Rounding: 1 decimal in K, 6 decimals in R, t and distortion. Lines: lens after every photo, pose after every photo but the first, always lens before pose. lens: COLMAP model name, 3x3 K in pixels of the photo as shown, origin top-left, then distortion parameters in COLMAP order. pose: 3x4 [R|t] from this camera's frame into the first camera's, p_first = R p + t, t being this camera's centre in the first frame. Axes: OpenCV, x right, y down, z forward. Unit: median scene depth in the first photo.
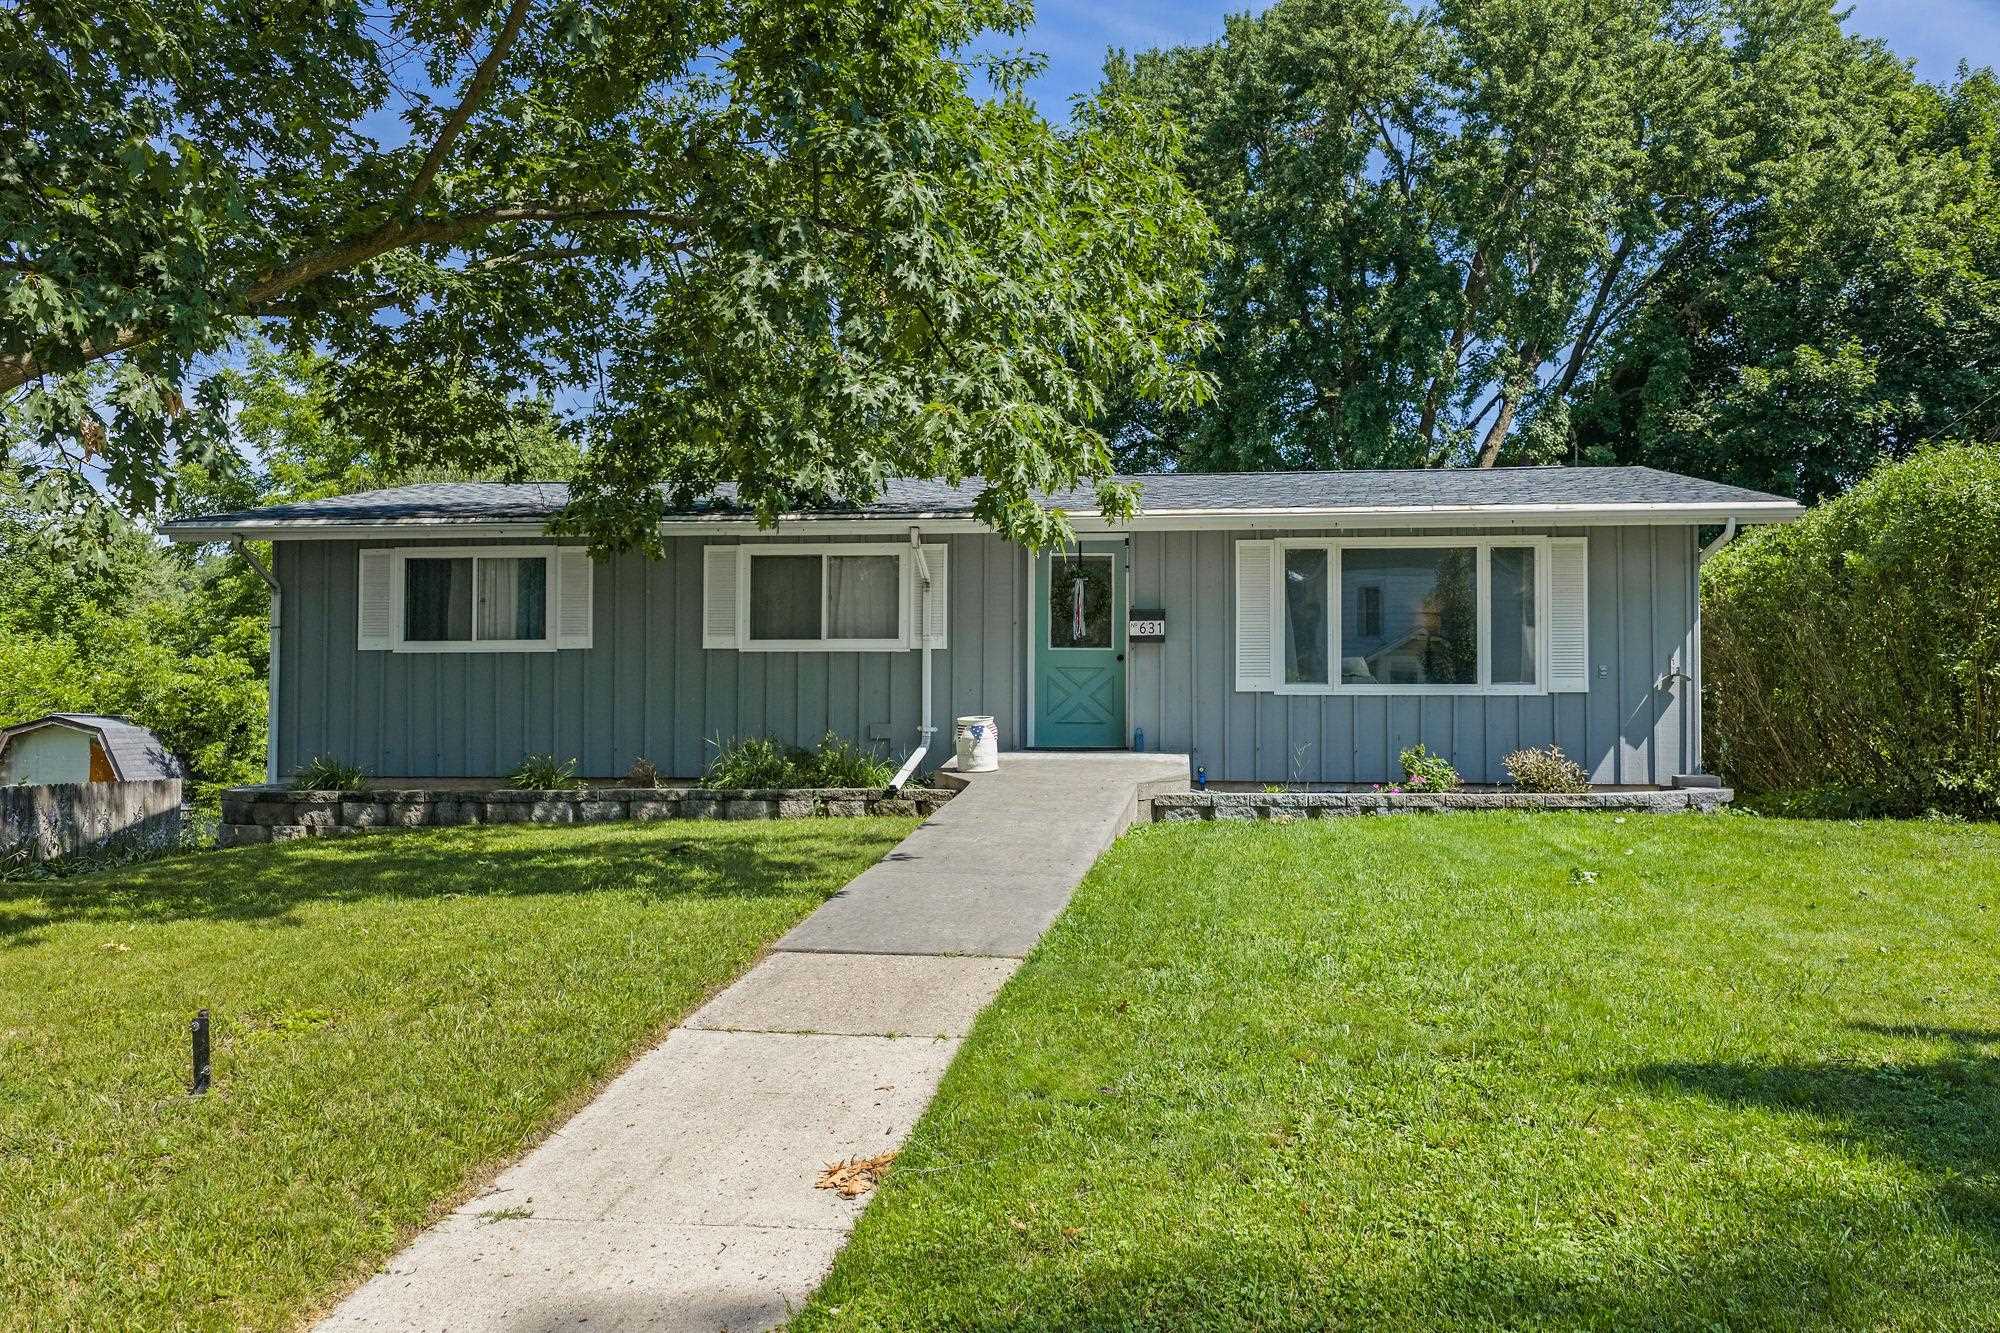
lens RADIAL K [[1732.5, 0, 1000.0], [0, 1732.5, 666.5], [0, 0, 1]] dist [-0.007498, -0.006202]
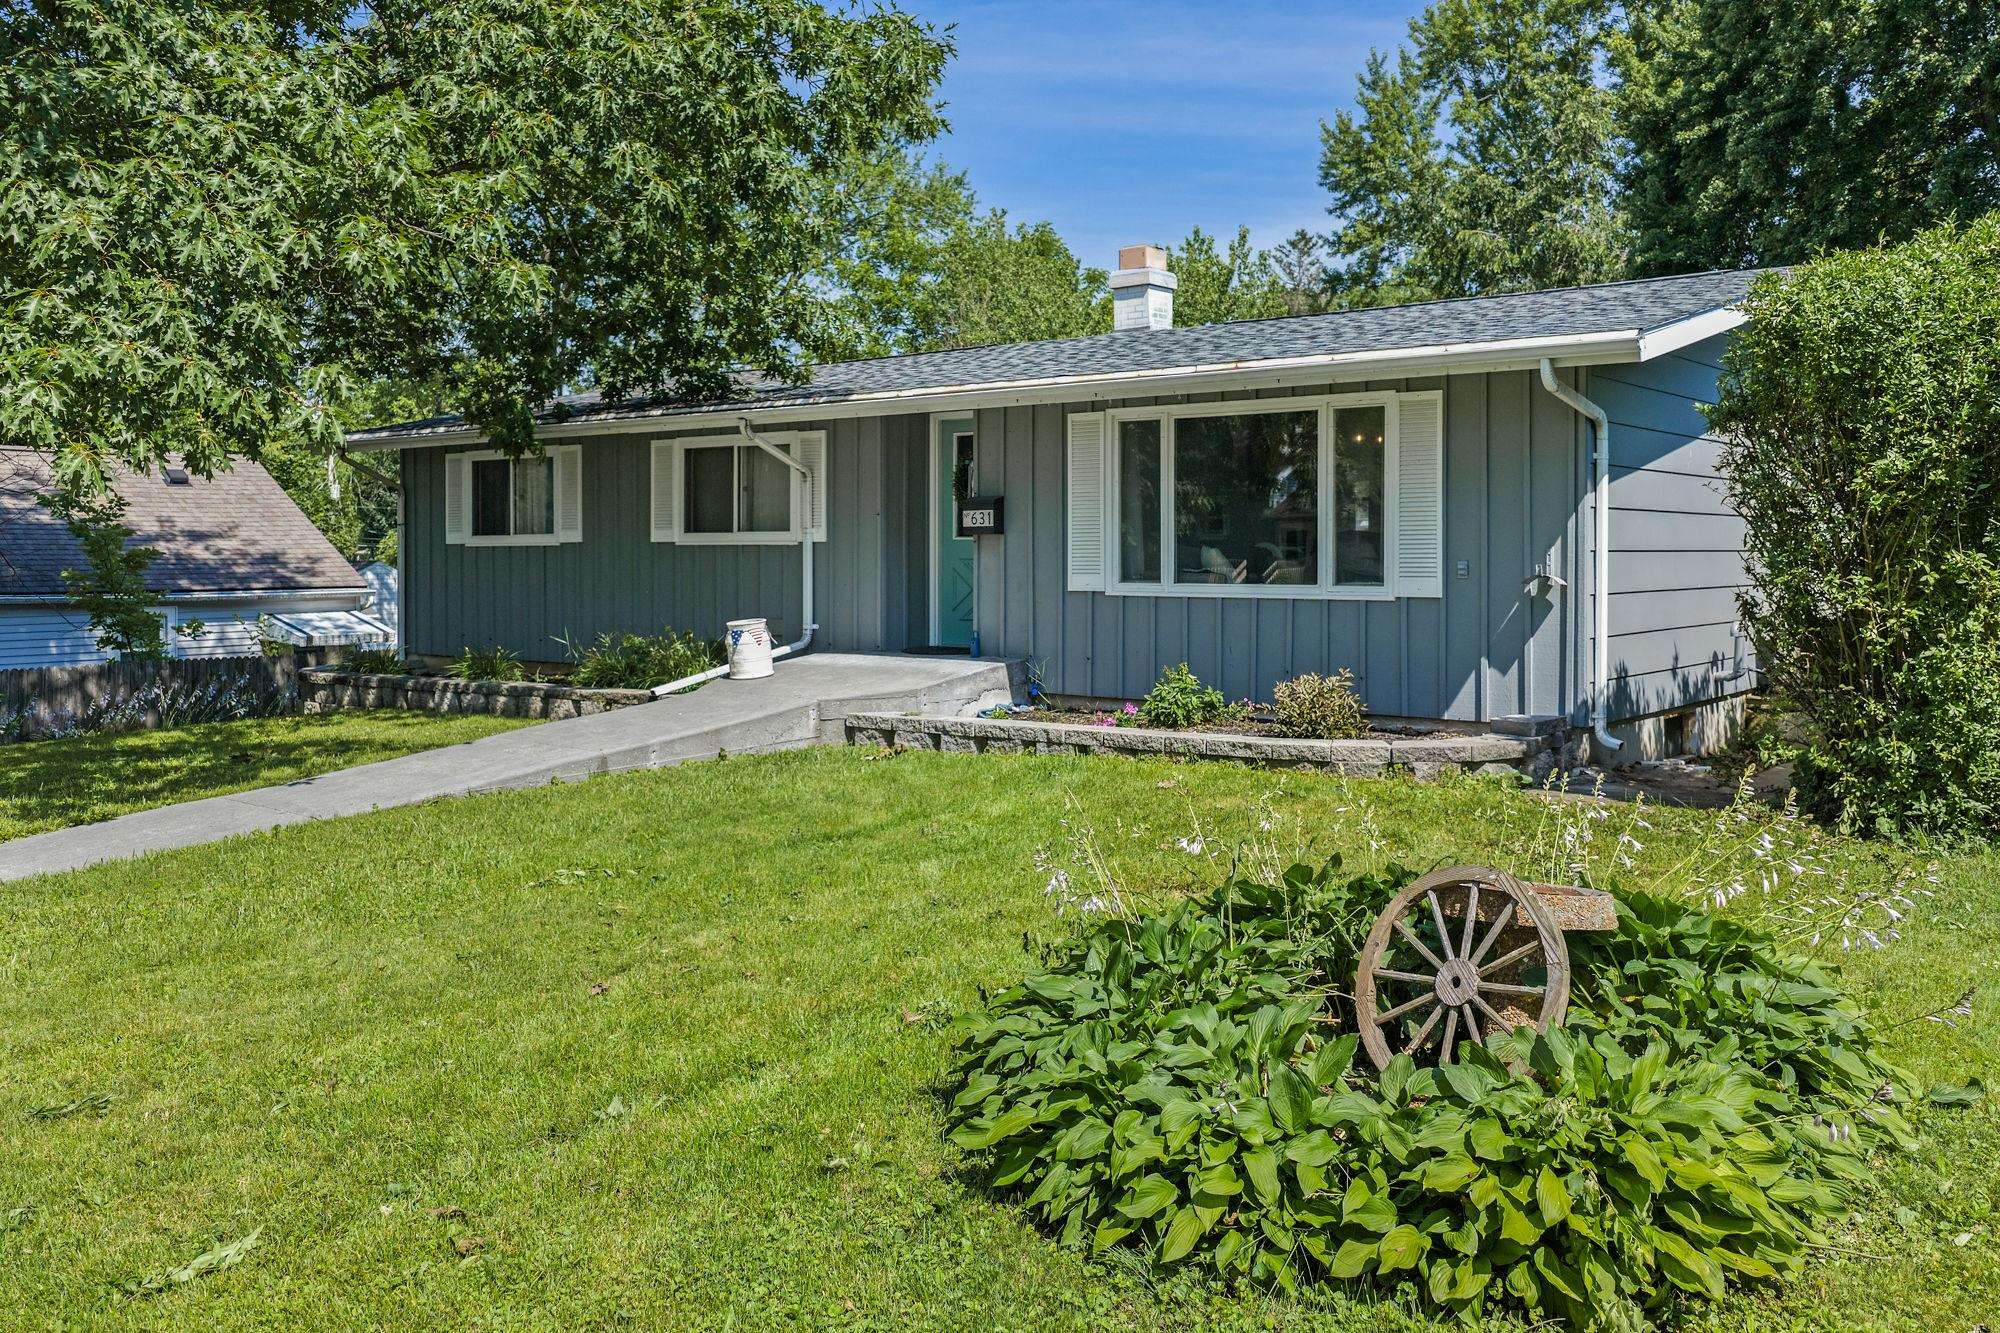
lens RADIAL K [[1701.1, 0, 998.5], [0, 1701.1, 588.9], [0, 0, 1]] dist [0.008411, -0.019012]
pose [[0.853431, 0.007169, -0.521156, 0.553097], [0.019087, 0.998805, 0.044996, -0.025564], [0.520856, -0.048349, 0.852274, 0.267356]]
